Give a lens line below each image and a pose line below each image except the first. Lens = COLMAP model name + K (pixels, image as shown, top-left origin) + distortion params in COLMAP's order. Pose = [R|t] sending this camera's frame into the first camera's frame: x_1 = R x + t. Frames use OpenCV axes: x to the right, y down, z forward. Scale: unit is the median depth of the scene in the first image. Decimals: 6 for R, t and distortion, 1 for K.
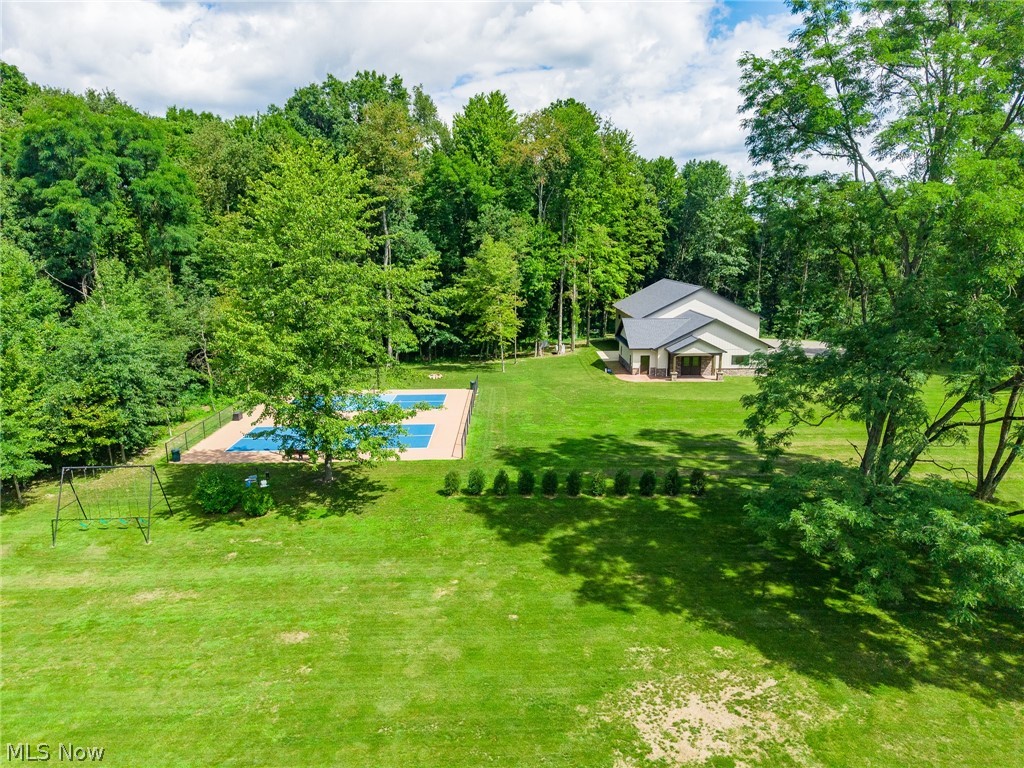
lens RADIAL K [[704.8, 0, 516.9], [0, 704.8, 382.8], [0, 0, 1]] dist [0.003577, 0.001694]
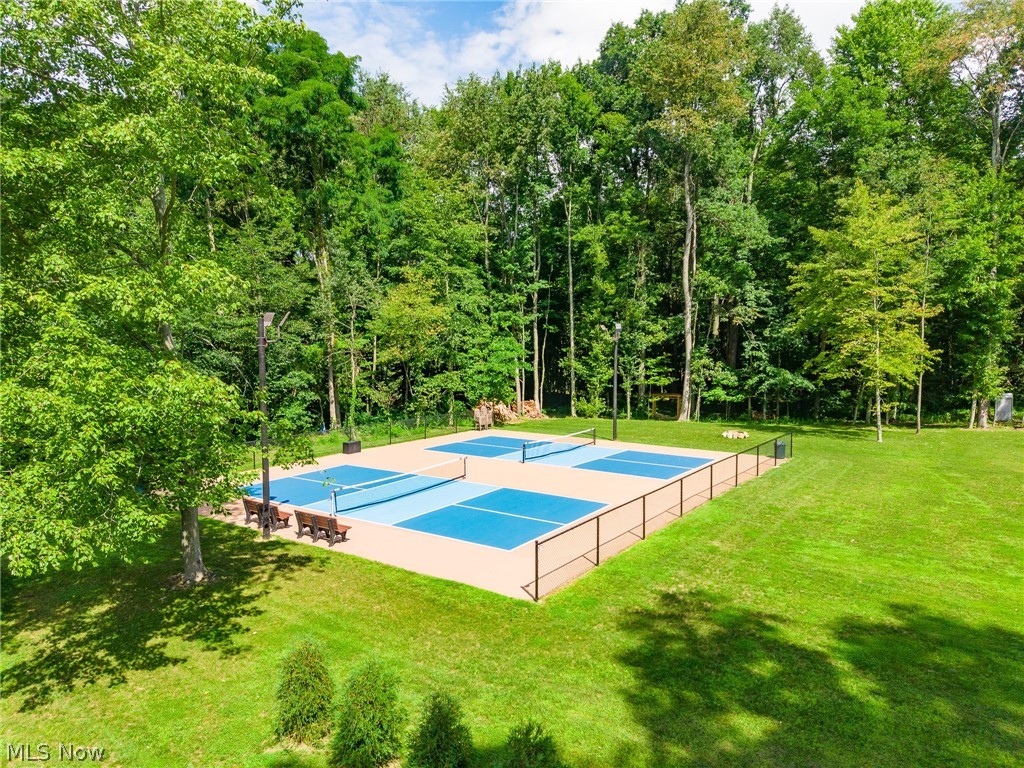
lens RADIAL K [[704.8, 0, 516.9], [0, 704.8, 382.8], [0, 0, 1]] dist [0.003577, 0.001694]
pose [[0.812167, 0.049271, -0.581341, 0.059376], [-0.124756, 0.988047, -0.090550, 0.020163], [0.569930, 0.146067, 0.808606, 0.399757]]
